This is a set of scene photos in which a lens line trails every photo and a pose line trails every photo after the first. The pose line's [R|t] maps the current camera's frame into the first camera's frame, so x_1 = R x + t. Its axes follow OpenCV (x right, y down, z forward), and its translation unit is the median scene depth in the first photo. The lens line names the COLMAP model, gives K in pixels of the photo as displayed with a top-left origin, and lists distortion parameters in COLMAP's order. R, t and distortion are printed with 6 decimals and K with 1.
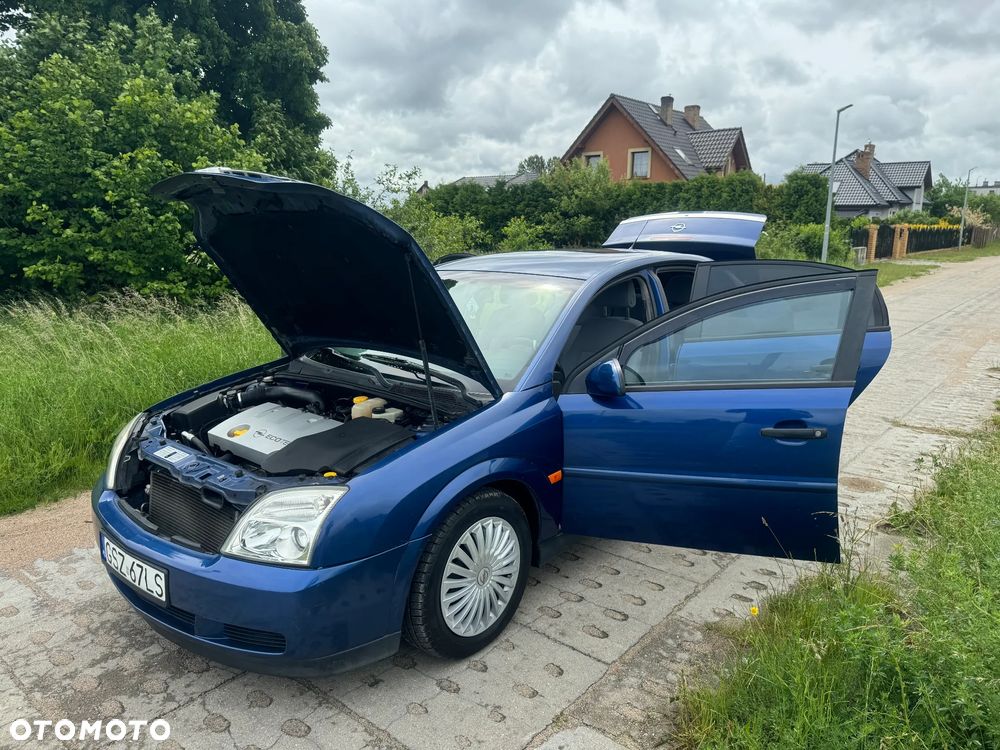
lens RADIAL K [[683.4, 0, 501.9], [0, 683.4, 393.6], [0, 0, 1]] dist [0.036089, -0.043824]
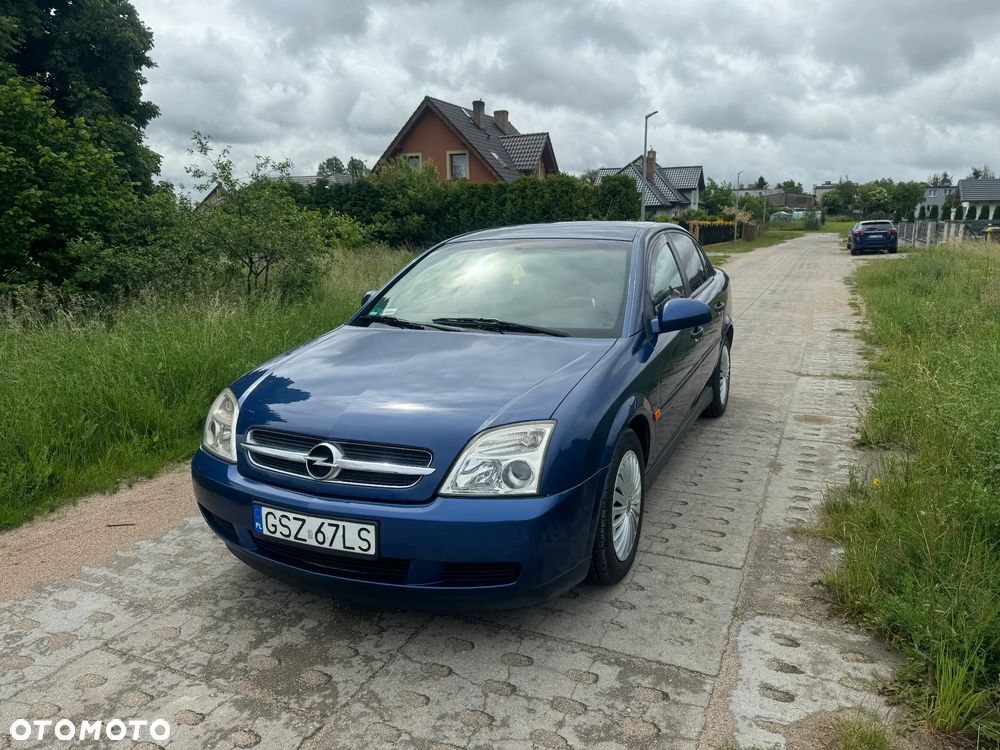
lens RADIAL K [[683.4, 0, 502.6], [0, 683.4, 384.5], [0, 0, 1]] dist [0.036089, -0.043824]
pose [[0.964847, -0.070561, 0.253162, -0.396486], [0.074395, 0.997213, -0.005591, 0.056915], [-0.252062, 0.024229, 0.967408, -0.000001]]
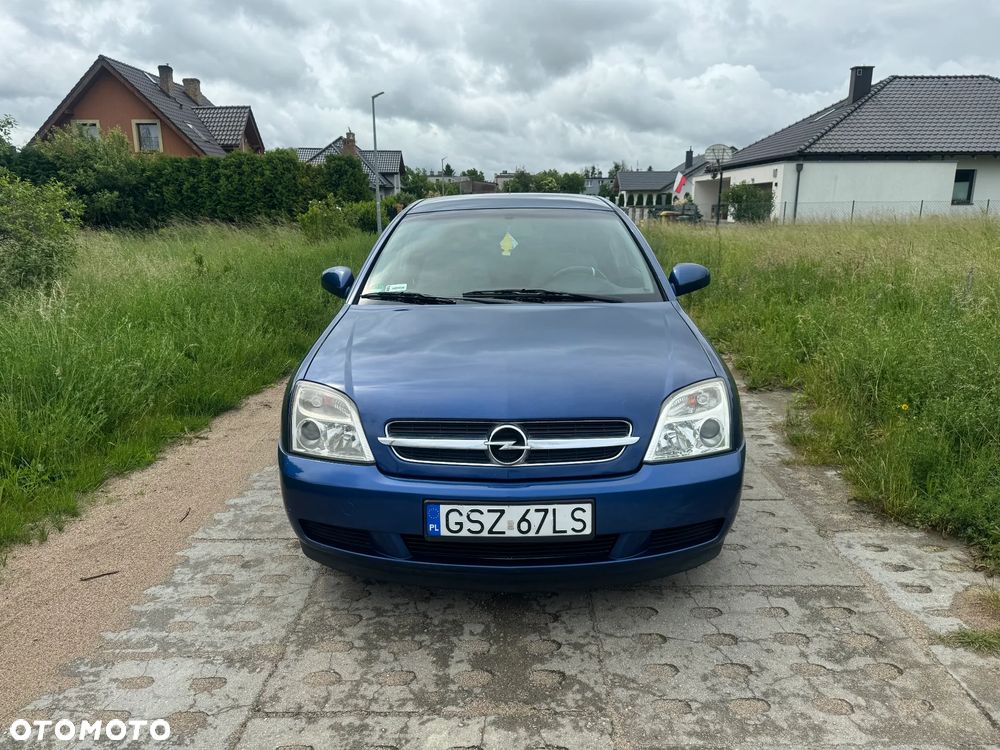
lens RADIAL K [[683.4, 0, 497.8], [0, 683.4, 374.9], [0, 0, 1]] dist [0.036089, -0.043824]
pose [[0.781211, -0.150643, 0.605819, -0.816591], [0.150915, 0.987236, 0.050880, 0.016450], [-0.605751, 0.051680, 0.793974, 0.240153]]
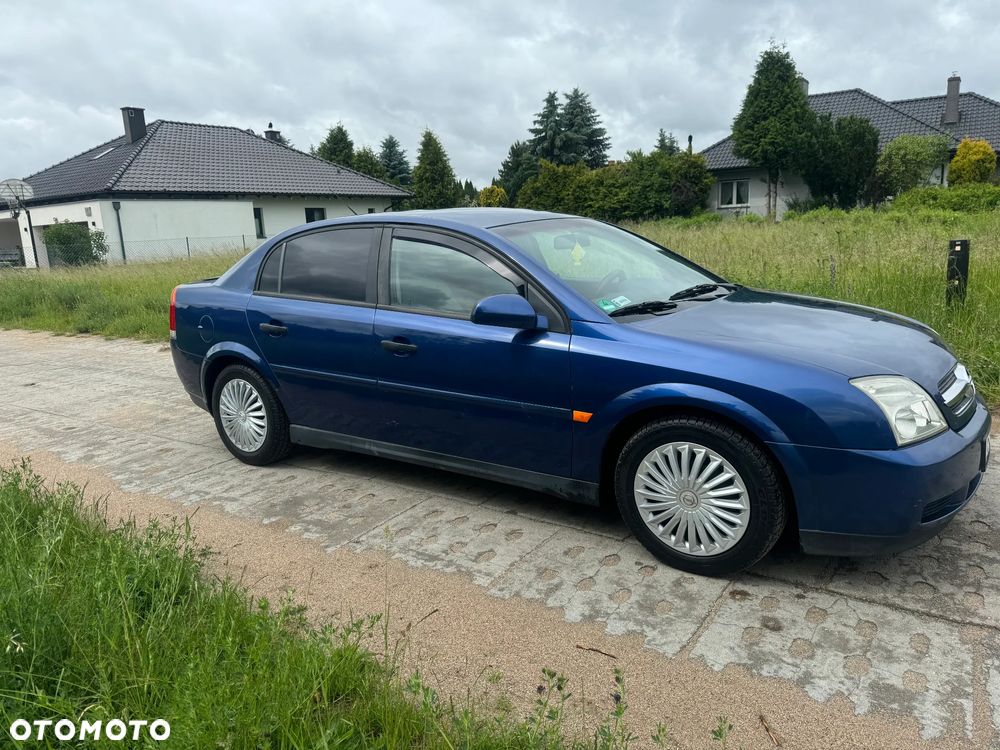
lens RADIAL K [[683.4, 0, 496.4], [0, 683.4, 391.8], [0, 0, 1]] dist [0.036089, -0.043824]
pose [[-0.081258, -0.225803, 0.970778, -1.206206], [0.279625, 0.929717, 0.239658, -0.242615], [-0.956664, 0.290928, -0.012406, 1.369524]]
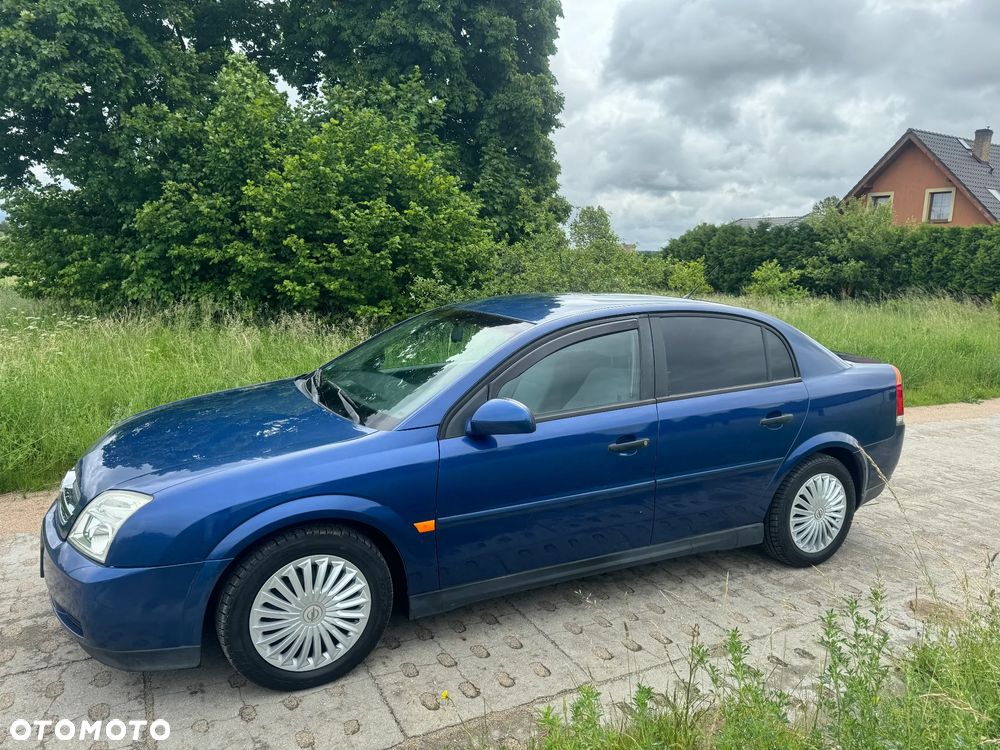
lens RADIAL K [[683.4, 0, 501.4], [0, 683.4, 391.6], [0, 0, 1]] dist [0.036089, -0.043824]
pose [[0.927916, 0.100468, -0.358996, 0.452175], [-0.120980, 0.992035, -0.035075, -0.039187], [0.352613, 0.075978, 0.932680, 0.124875]]
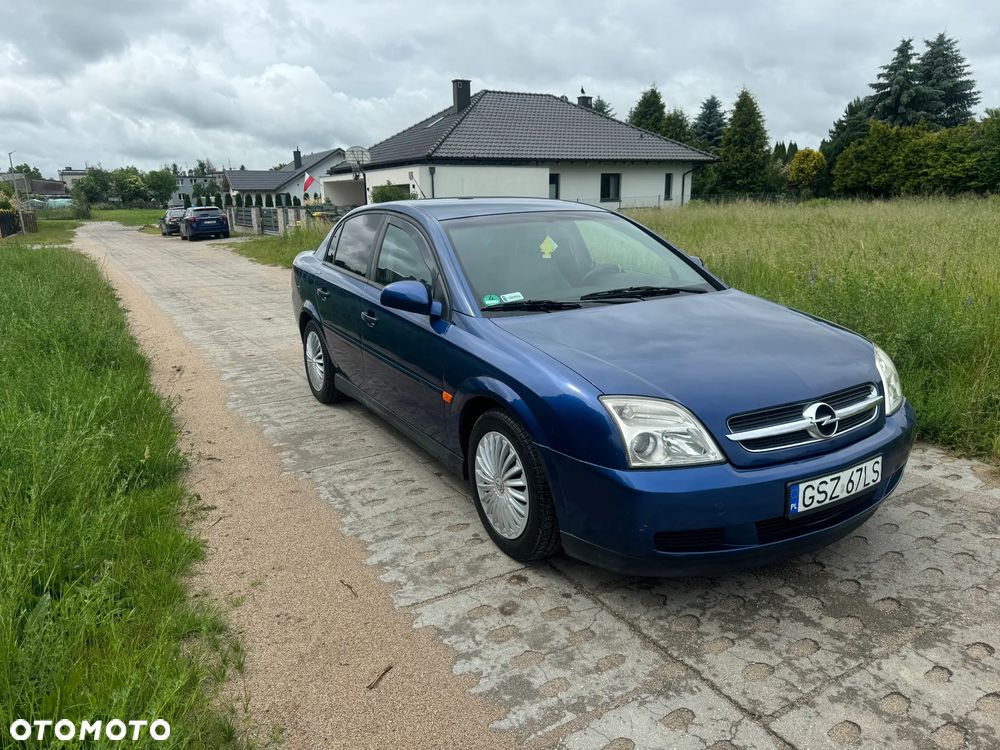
lens RADIAL K [[683.4, 0, 495.5], [0, 683.4, 384.8], [0, 0, 1]] dist [0.036089, -0.043824]
pose [[0.350422, -0.244827, 0.904027, -1.229444], [0.238043, 0.956816, 0.166852, -0.134768], [-0.905837, 0.156728, 0.393568, 0.805410]]
